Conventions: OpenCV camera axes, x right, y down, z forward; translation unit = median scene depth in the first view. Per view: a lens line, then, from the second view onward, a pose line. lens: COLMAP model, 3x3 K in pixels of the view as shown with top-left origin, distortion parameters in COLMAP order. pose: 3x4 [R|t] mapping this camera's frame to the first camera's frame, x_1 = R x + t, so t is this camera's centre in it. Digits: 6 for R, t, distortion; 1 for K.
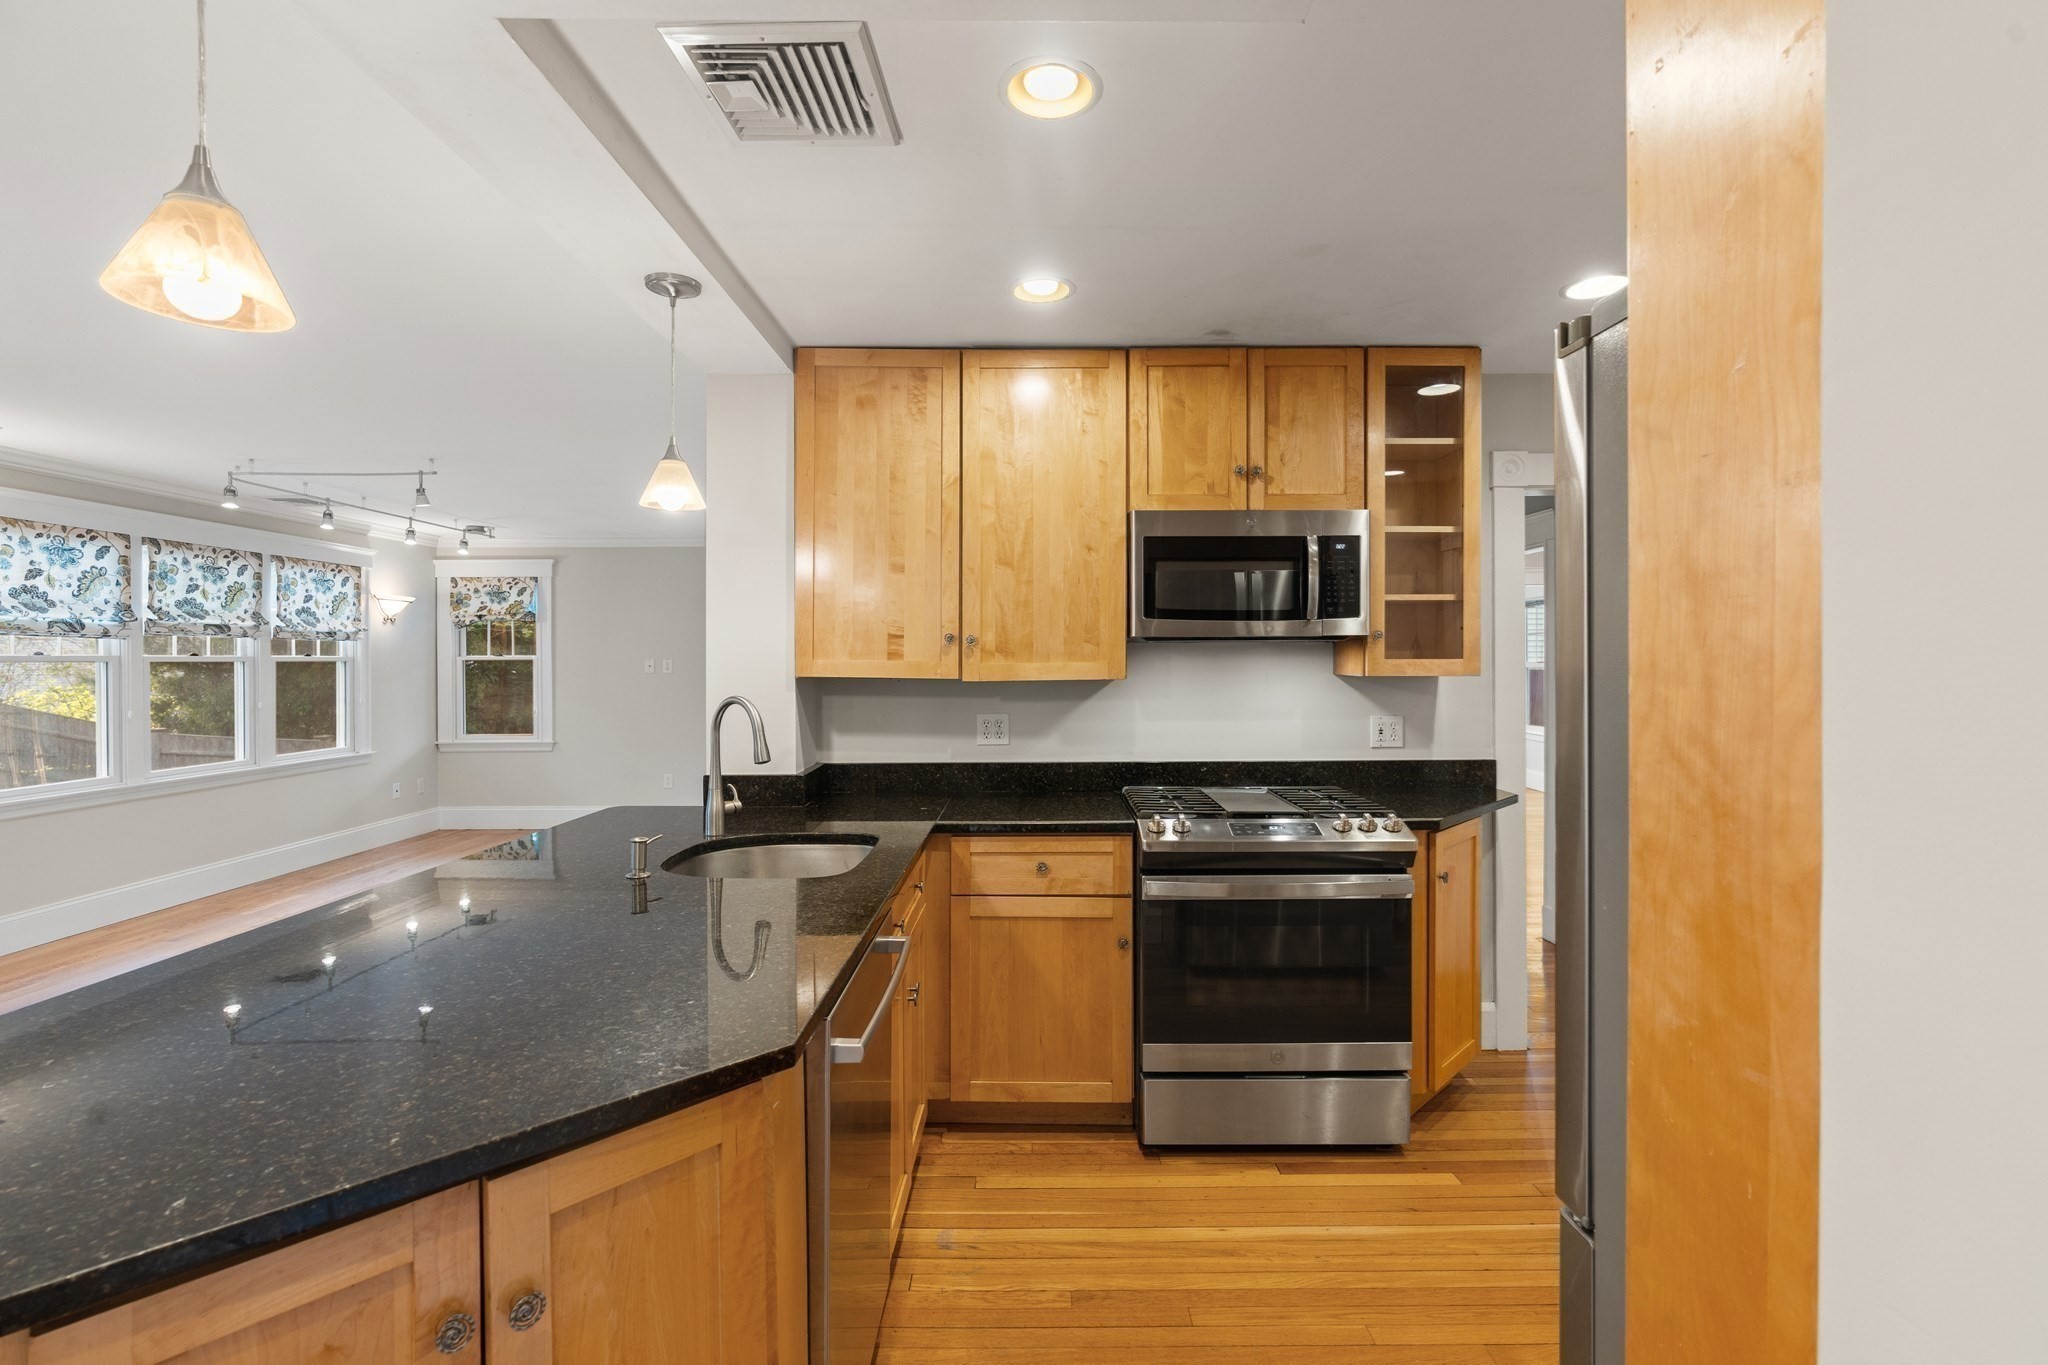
lens RADIAL K [[932.8, 0, 1031.9], [0, 932.8, 661.6], [0, 0, 1]] dist [-0.009776, 0.003514]
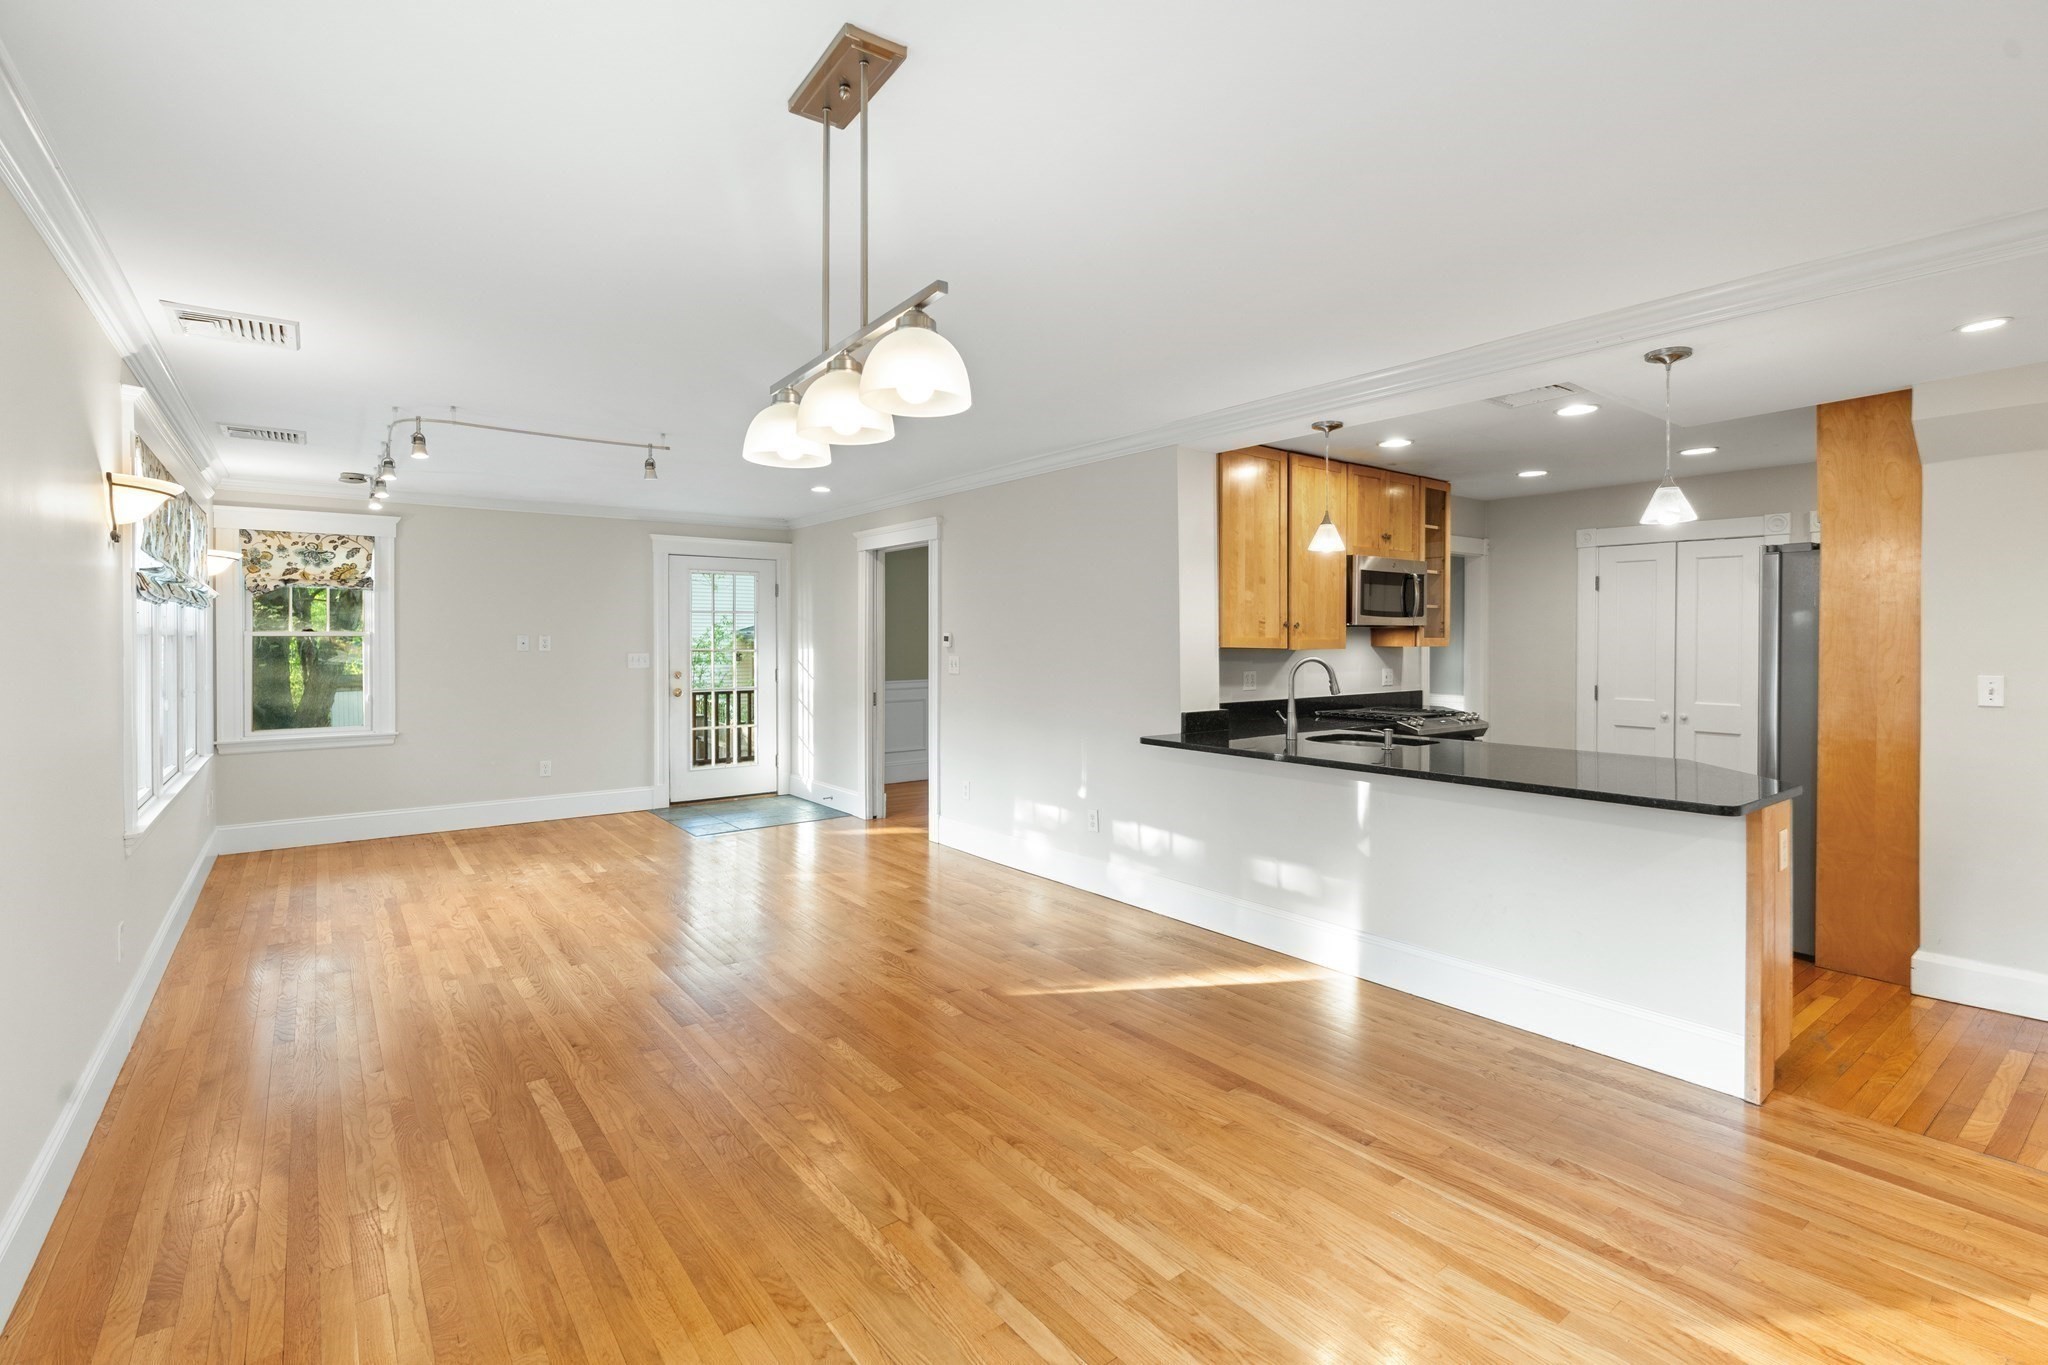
lens RADIAL K [[932.8, 0, 1025.0], [0, 932.8, 644.5], [0, 0, 1]] dist [-0.009776, 0.003514]
pose [[0.796562, -0.001111, 0.604556, -0.939476], [-0.001462, 0.999992, 0.003763, 0.003619], [-0.604555, -0.003881, 0.796554, -0.032210]]
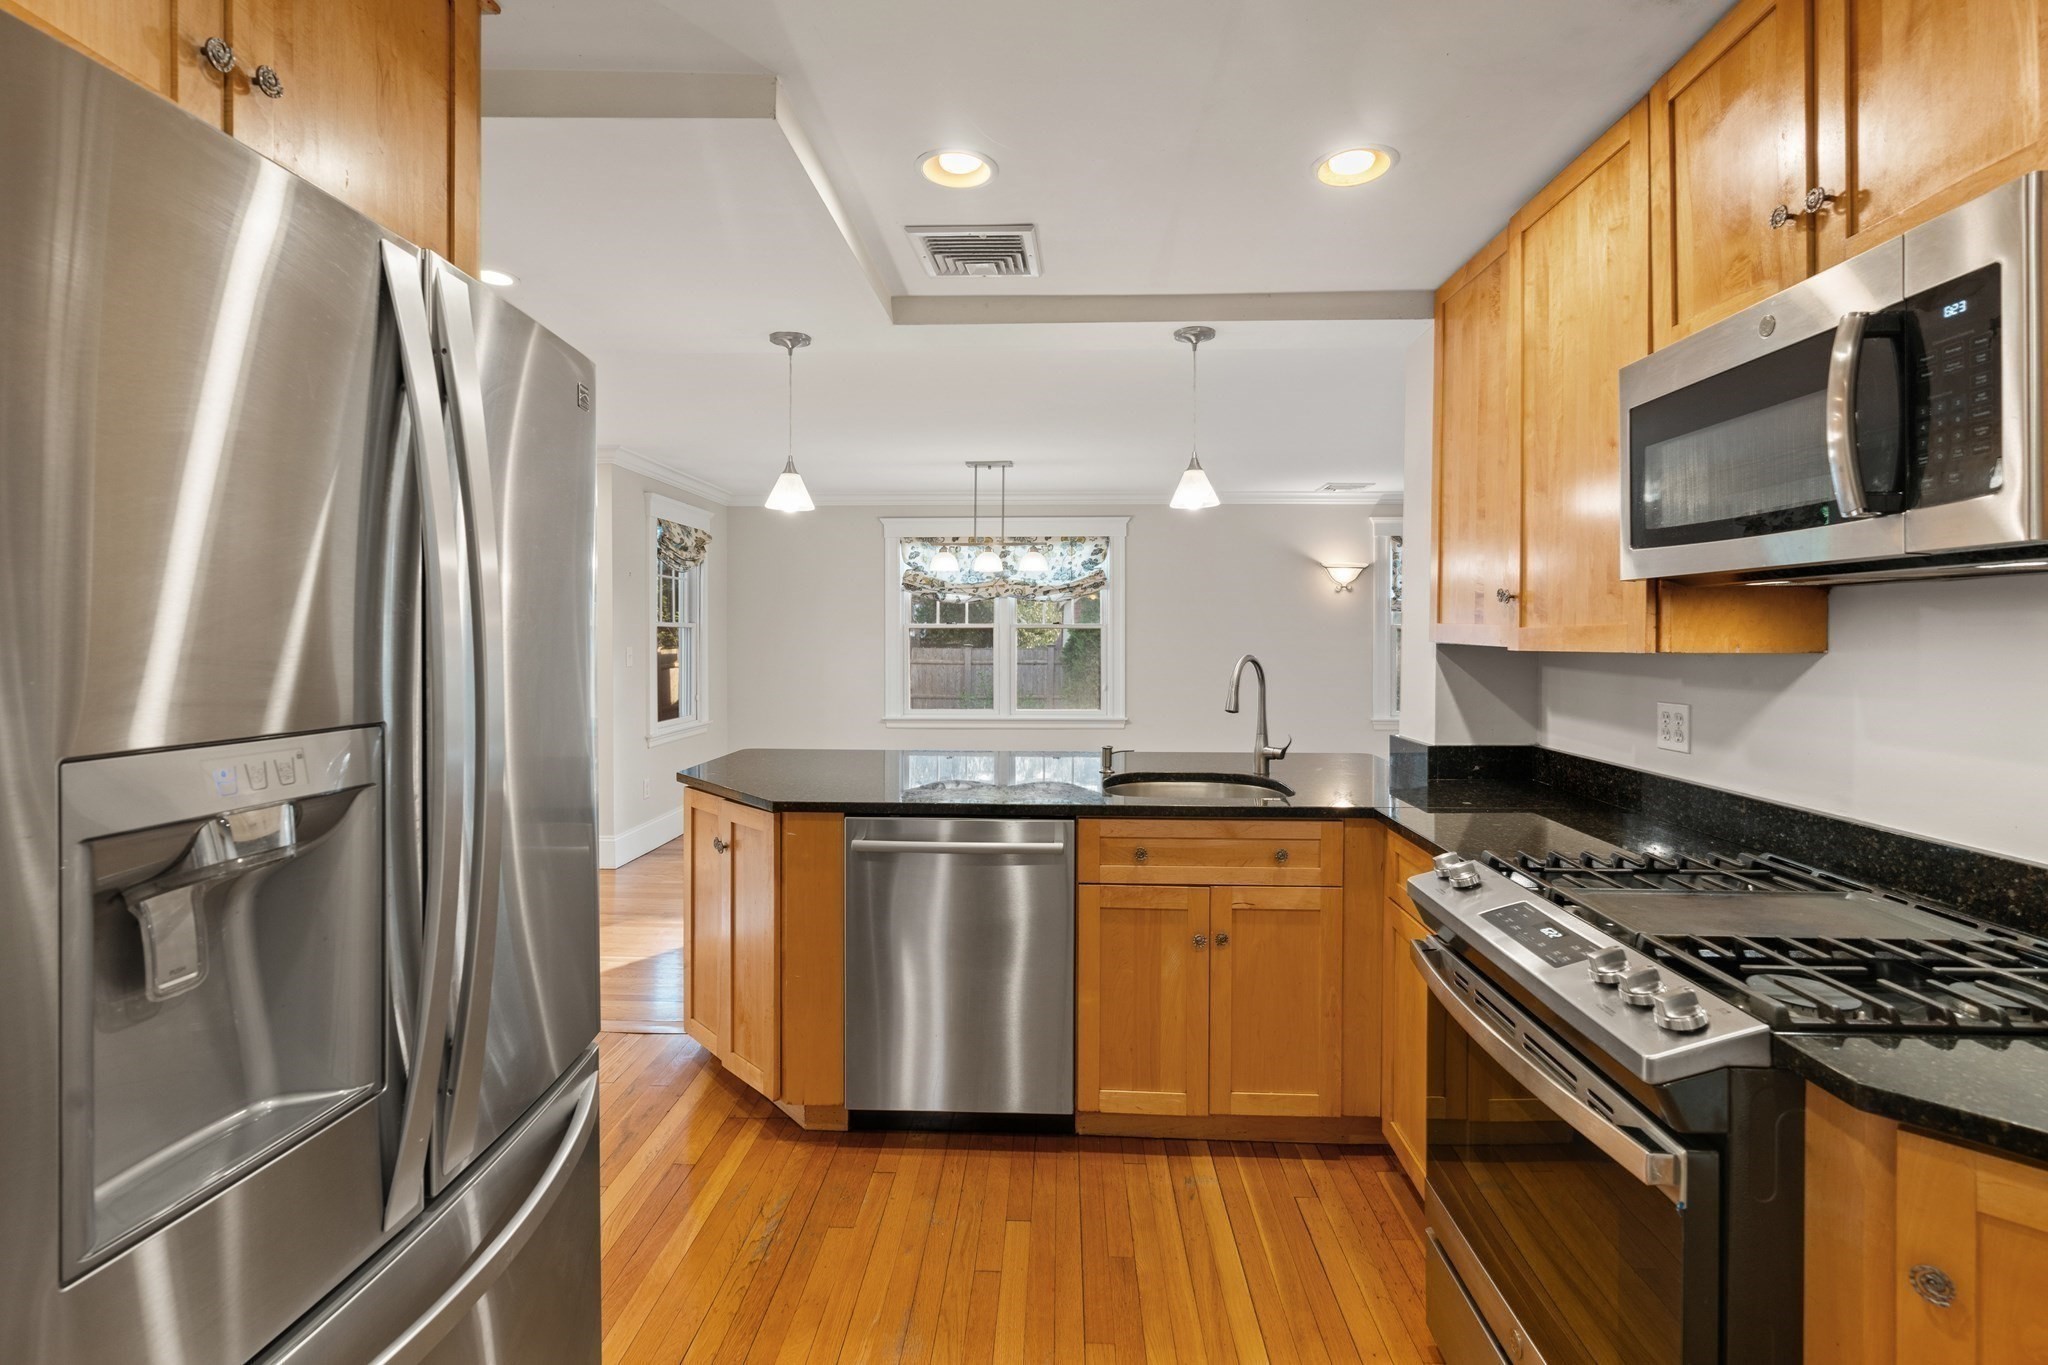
lens RADIAL K [[932.8, 0, 1035.0], [0, 932.8, 636.8], [0, 0, 1]] dist [-0.009776, 0.003514]
pose [[-0.036484, 0.005638, -0.999318, 0.454698], [-0.005305, 0.999969, 0.005836, 0.004903], [0.999320, 0.005515, -0.036453, 0.408046]]
